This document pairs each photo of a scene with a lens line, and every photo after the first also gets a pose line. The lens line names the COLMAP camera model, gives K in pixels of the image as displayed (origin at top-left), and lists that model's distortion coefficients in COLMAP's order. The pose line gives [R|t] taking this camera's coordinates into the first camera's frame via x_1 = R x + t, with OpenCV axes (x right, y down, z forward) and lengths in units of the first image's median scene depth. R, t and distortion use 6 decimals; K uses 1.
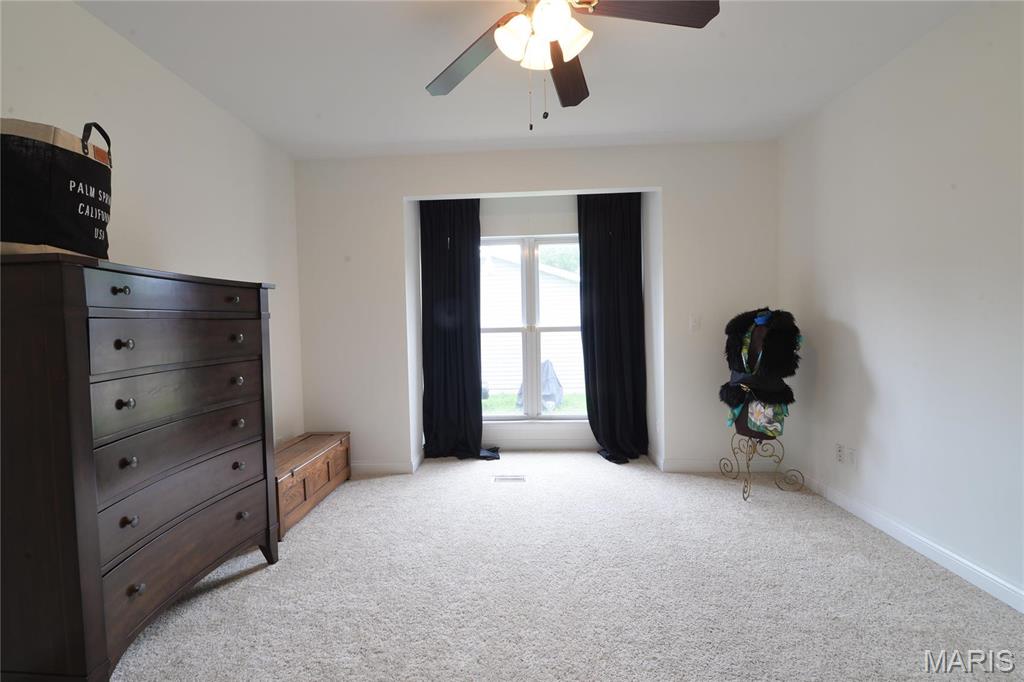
lens RADIAL K [[411.3, 0, 510.9], [0, 411.3, 335.0], [0, 0, 1]] dist [0.000720, -0.000041]
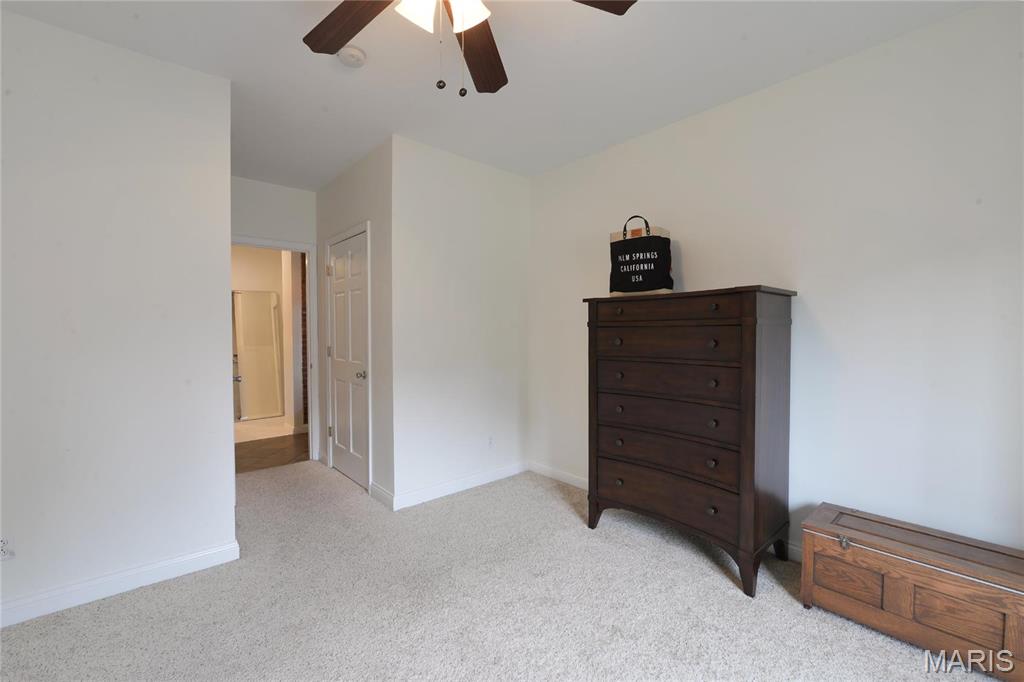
lens RADIAL K [[411.3, 0, 509.7], [0, 411.3, 342.0], [0, 0, 1]] dist [0.000720, -0.000041]
pose [[-0.700965, 0.021975, -0.712857, 0.366072], [-0.015473, 0.998821, 0.046005, -0.028843], [0.713028, 0.043278, -0.699799, 1.087729]]
